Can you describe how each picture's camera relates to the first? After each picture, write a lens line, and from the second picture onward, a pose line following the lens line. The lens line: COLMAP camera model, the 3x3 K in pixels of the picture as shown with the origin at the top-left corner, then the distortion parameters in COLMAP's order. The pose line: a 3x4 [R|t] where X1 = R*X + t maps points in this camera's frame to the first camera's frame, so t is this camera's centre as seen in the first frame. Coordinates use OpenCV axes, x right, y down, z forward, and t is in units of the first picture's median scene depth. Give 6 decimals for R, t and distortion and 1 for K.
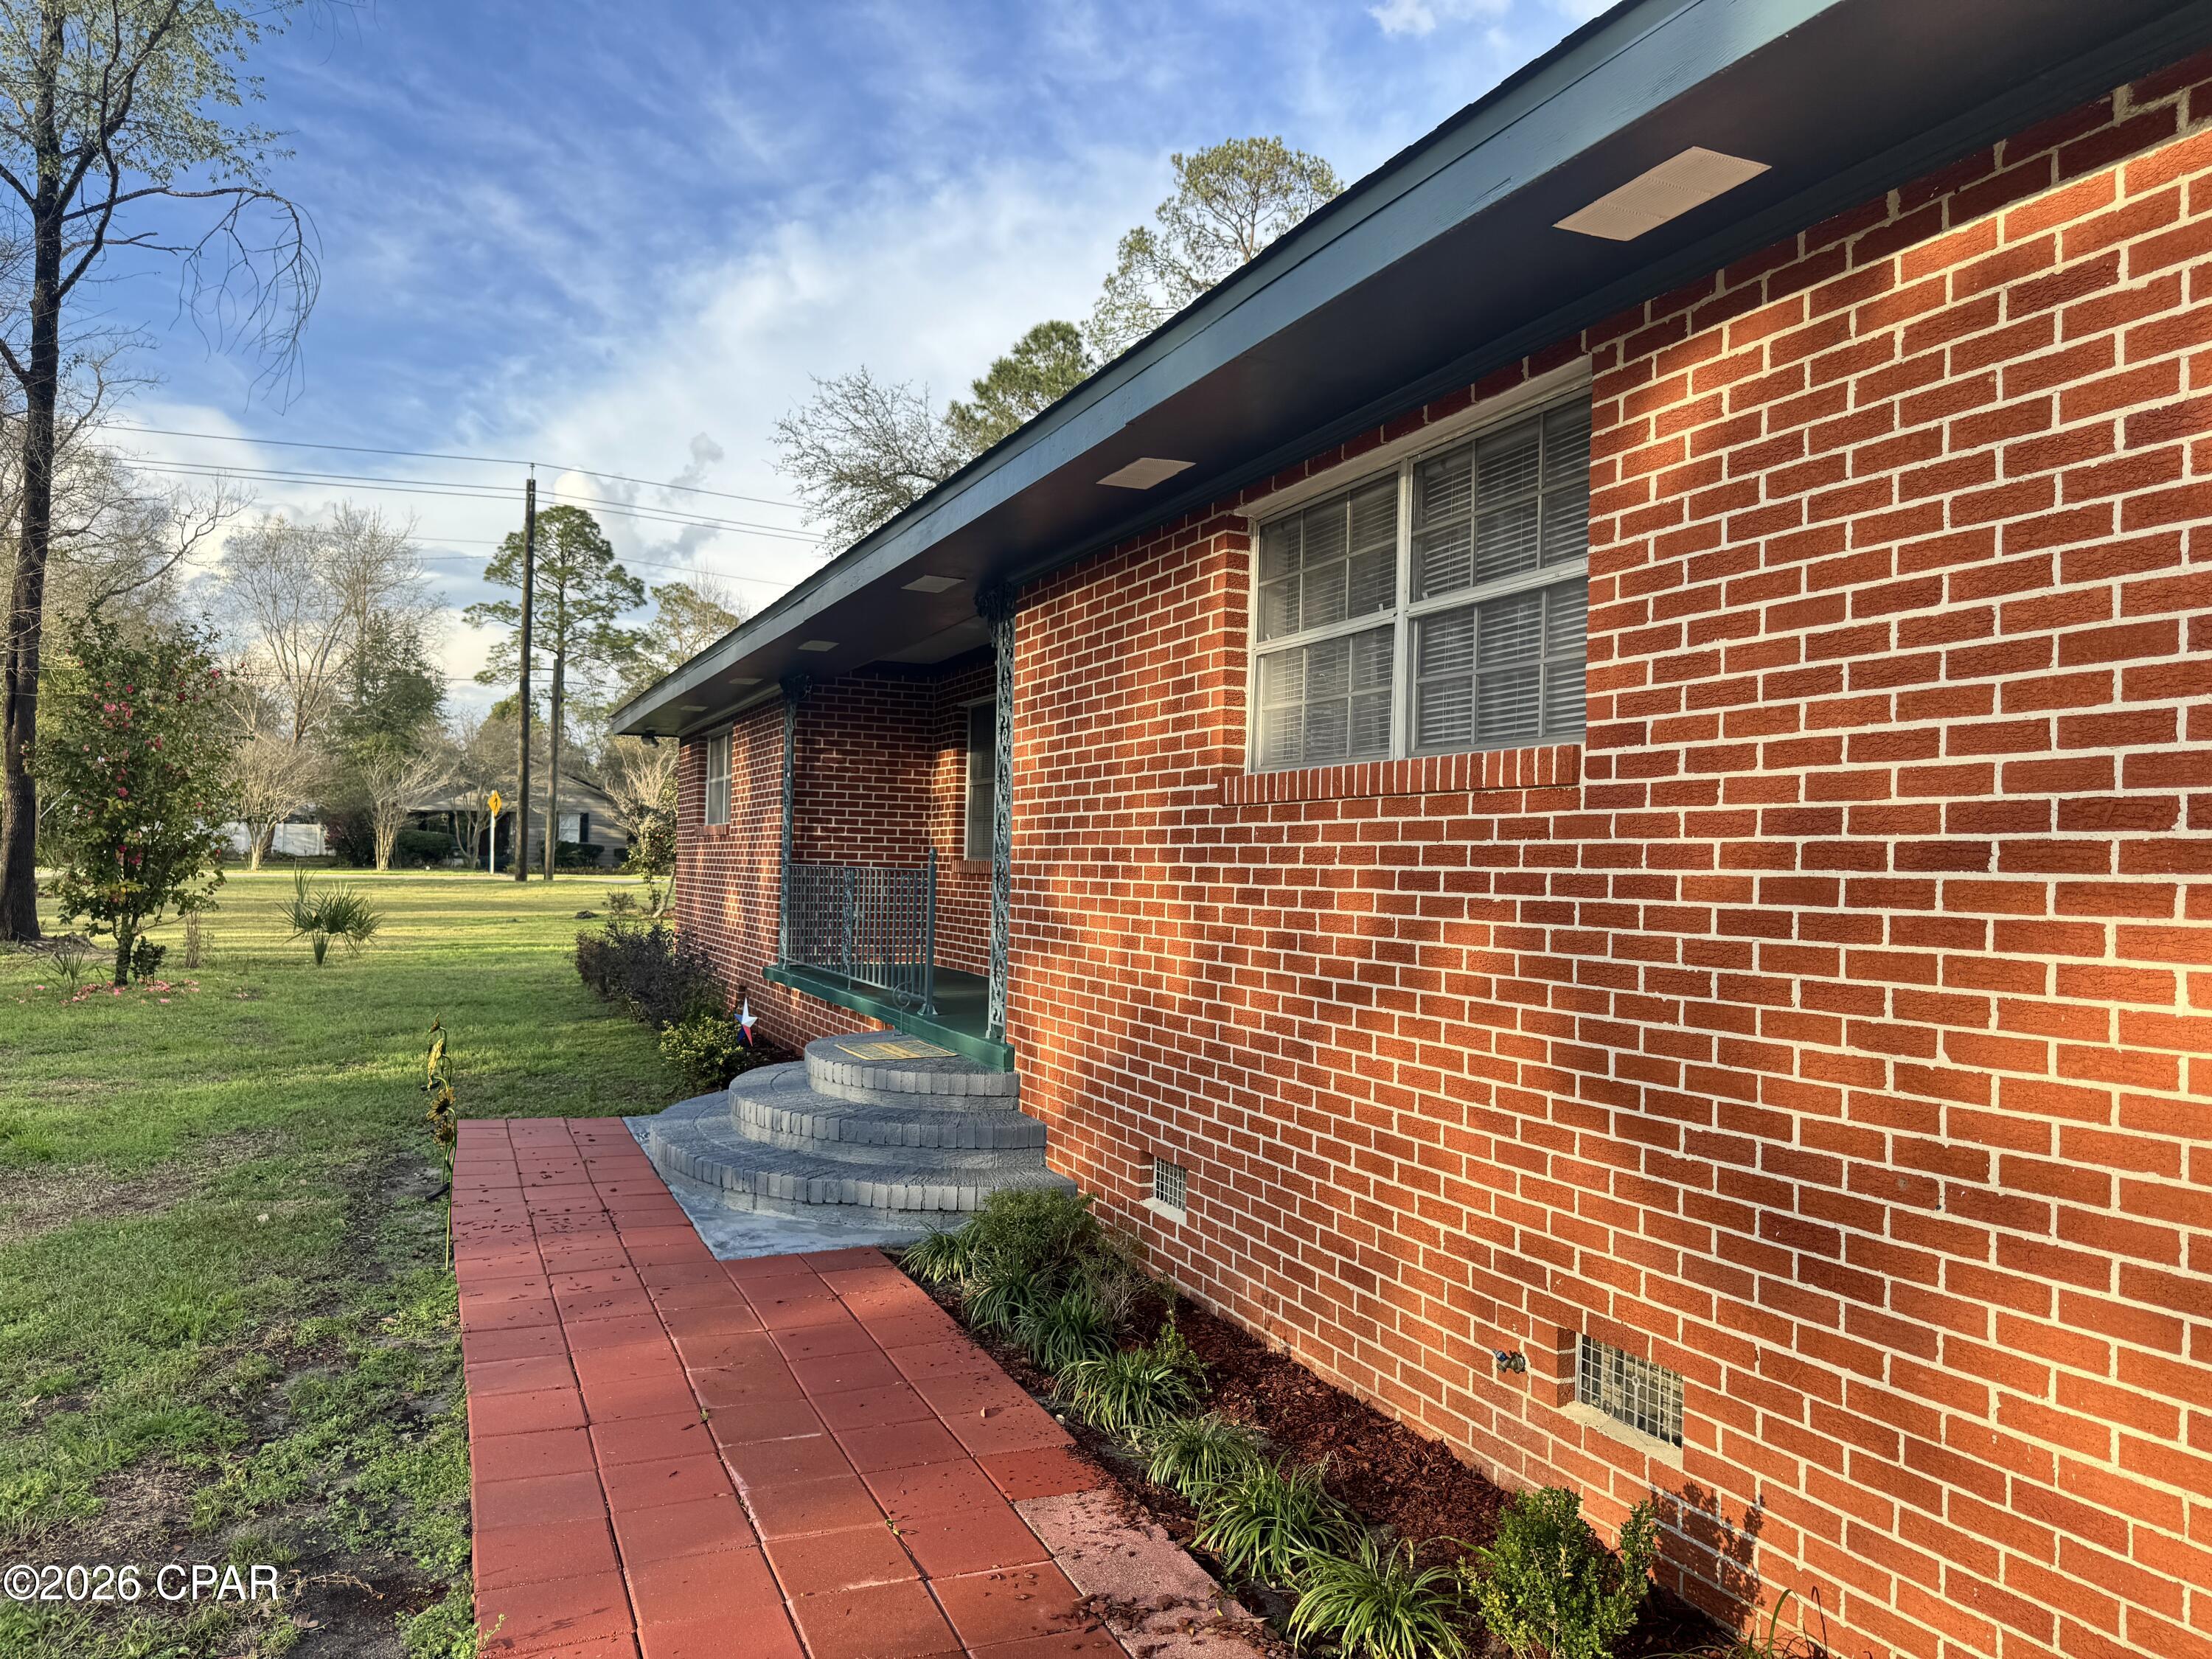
lens RADIAL K [[1547.0, 0, 1106.0], [0, 1547.0, 829.5], [0, 0, 1]] dist [0.064449, -0.066541]
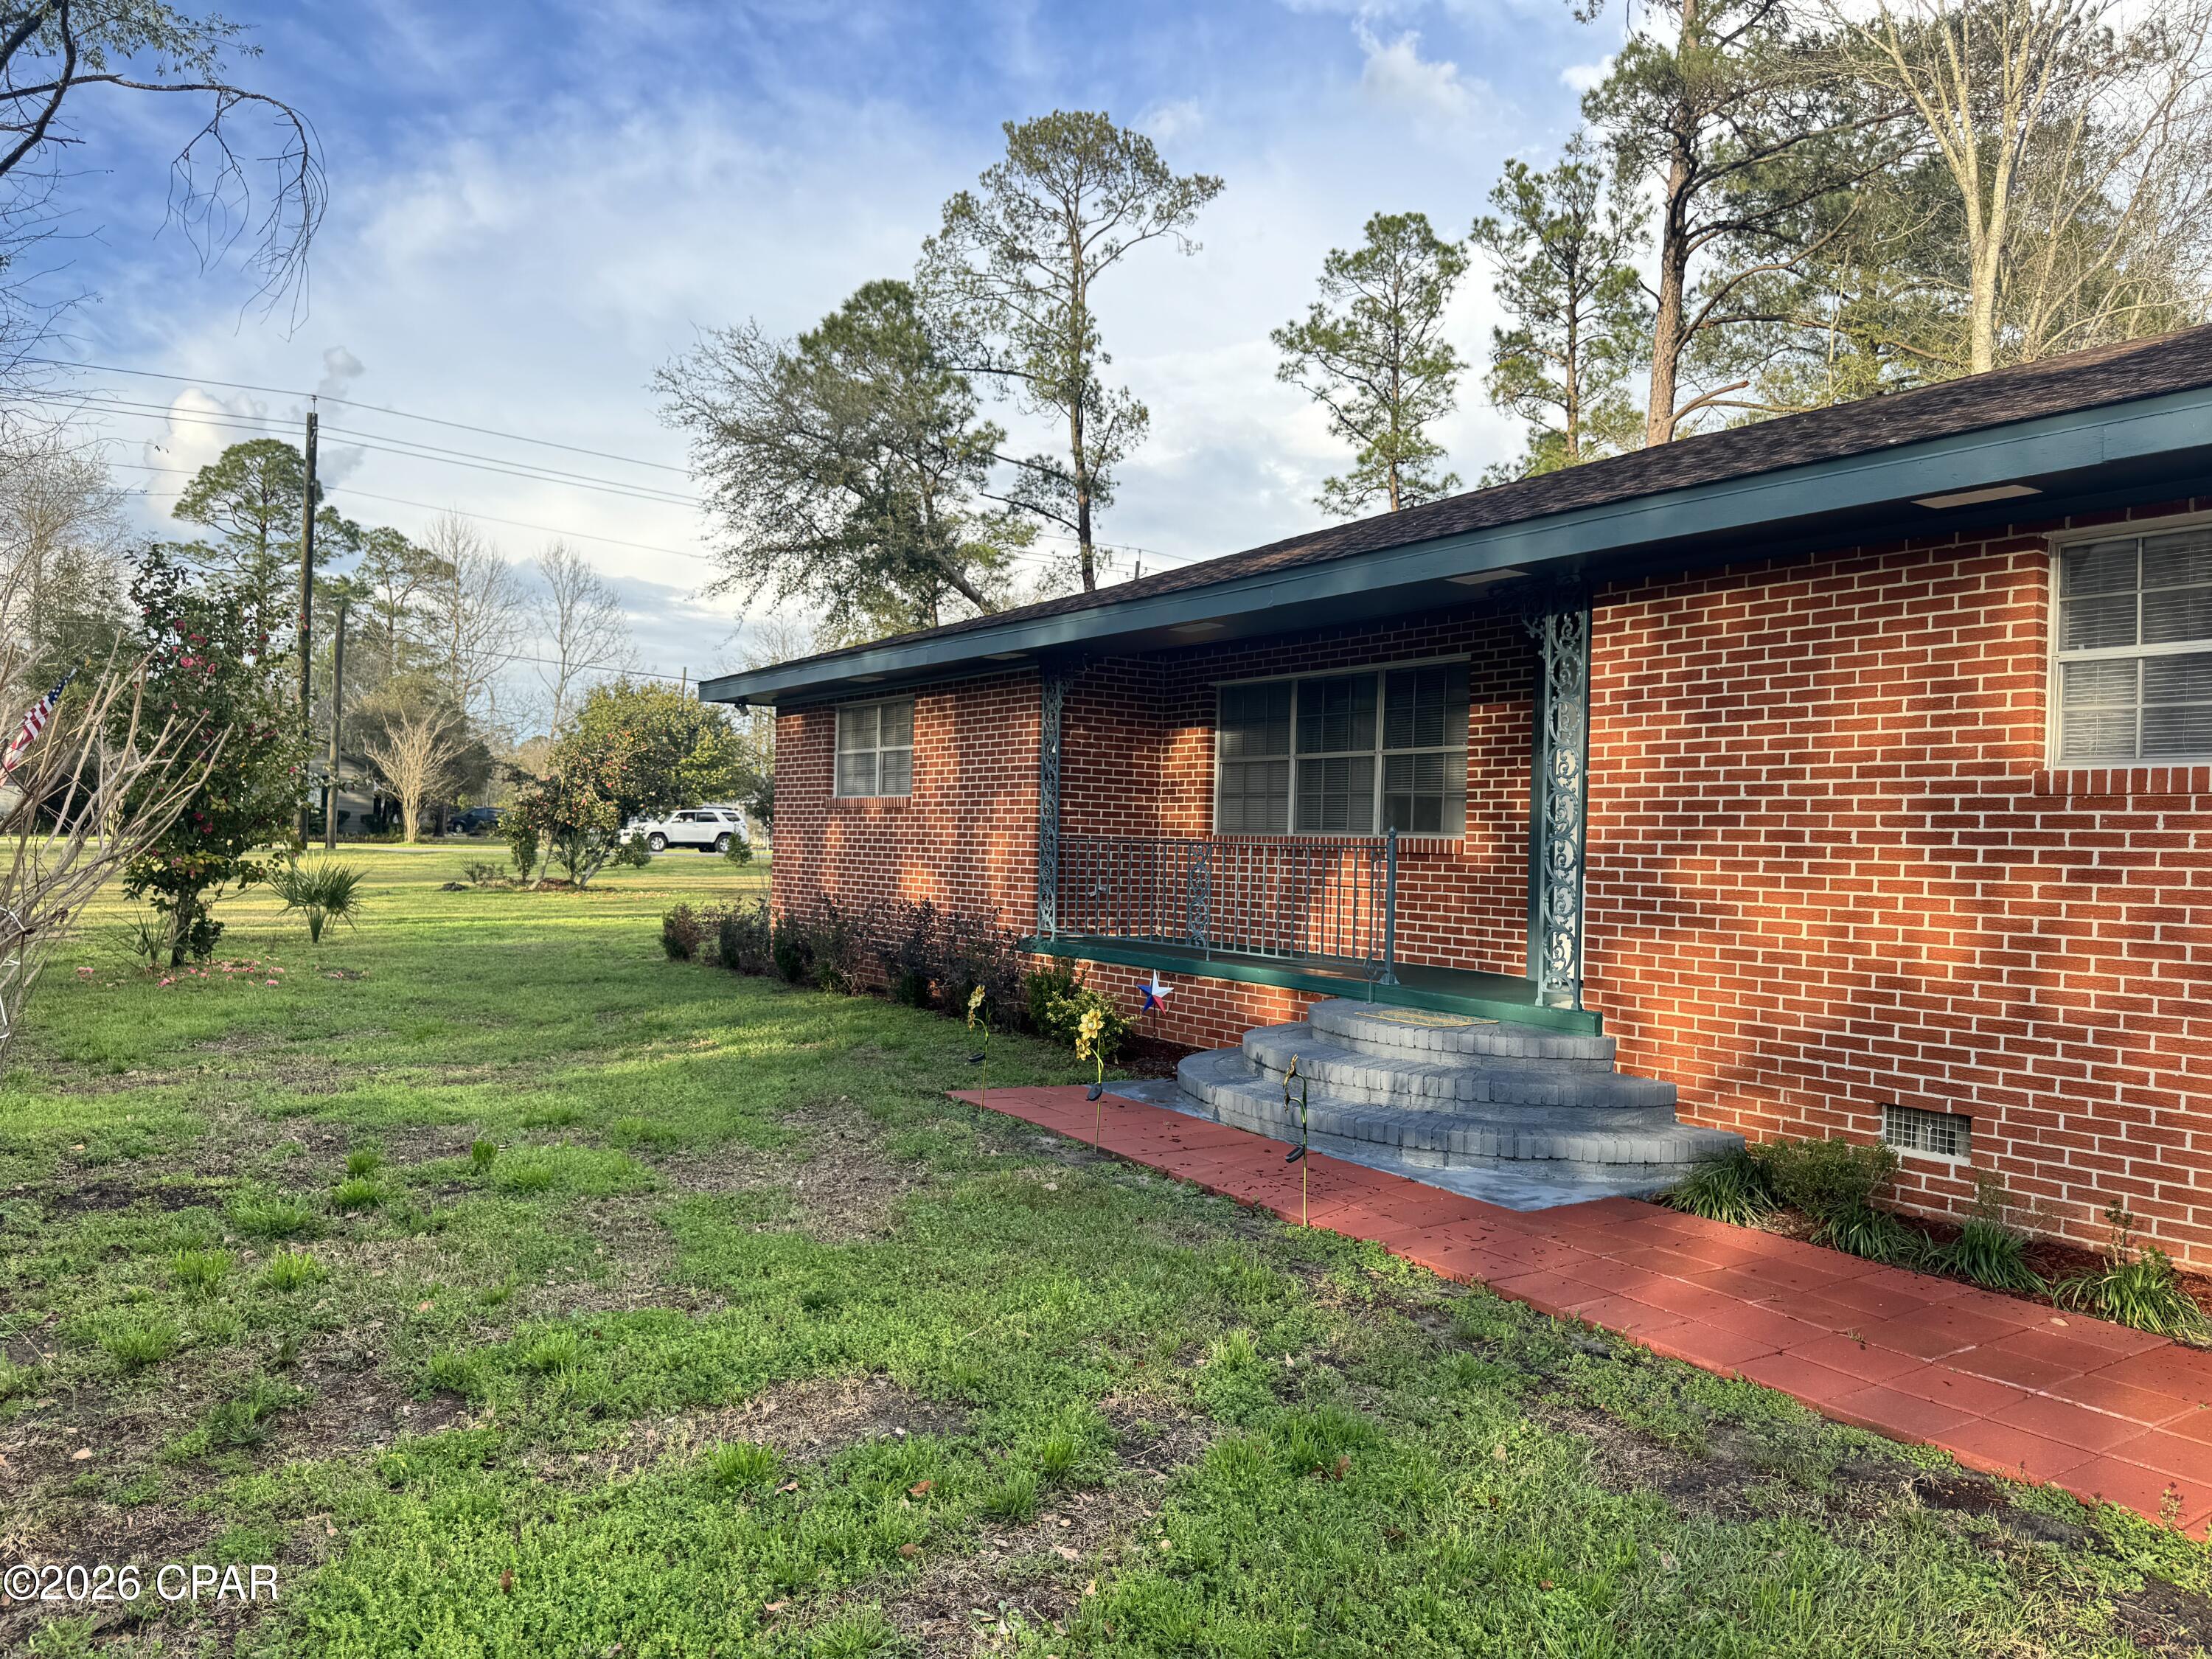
lens RADIAL K [[1561.4, 0, 1106.0], [0, 1561.4, 829.5], [0, 0, 1]] dist [0.034538, 0.001822]
pose [[0.983469, 0.004632, 0.181018, -0.207277], [-0.008181, 0.999789, 0.018860, -0.001815], [-0.180892, -0.020029, 0.983299, -0.002237]]
